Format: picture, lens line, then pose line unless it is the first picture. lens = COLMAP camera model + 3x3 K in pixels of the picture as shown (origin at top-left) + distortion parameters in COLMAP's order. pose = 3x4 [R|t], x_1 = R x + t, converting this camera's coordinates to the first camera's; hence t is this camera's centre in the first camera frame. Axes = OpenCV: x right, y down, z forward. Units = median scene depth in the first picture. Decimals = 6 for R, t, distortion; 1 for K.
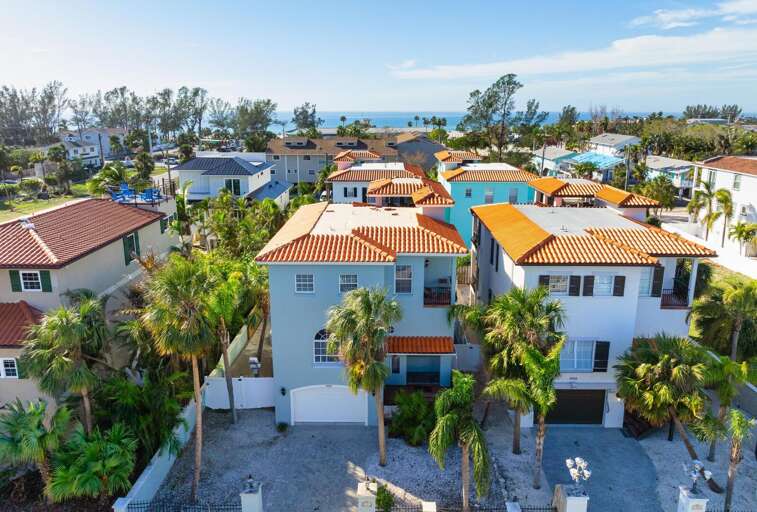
lens RADIAL K [[542.7, 0, 378.6], [0, 542.7, 253.5], [0, 0, 1]] dist [0.001465, 0.007126]
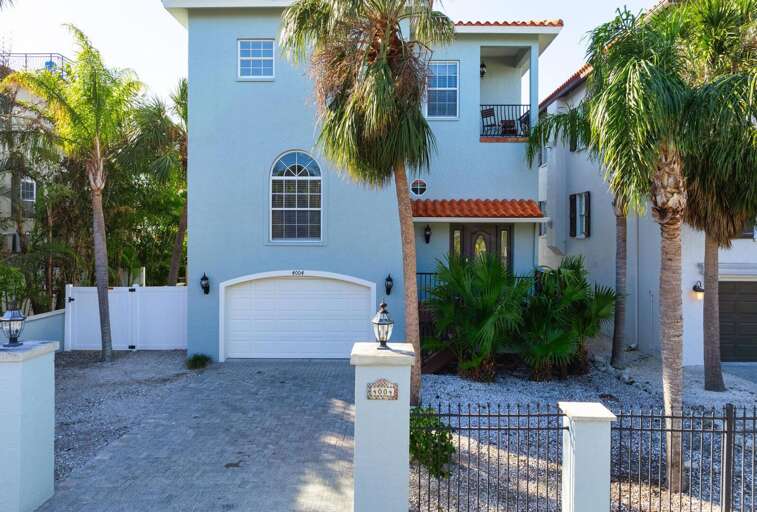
lens RADIAL K [[542.7, 0, 379.3], [0, 542.7, 254.3], [0, 0, 1]] dist [0.001465, 0.007126]
pose [[0.999993, 0.003642, 0.000129, -0.017726], [-0.003516, 0.973490, -0.228704, 0.346335], [-0.000958, 0.228702, 0.973496, 0.523402]]
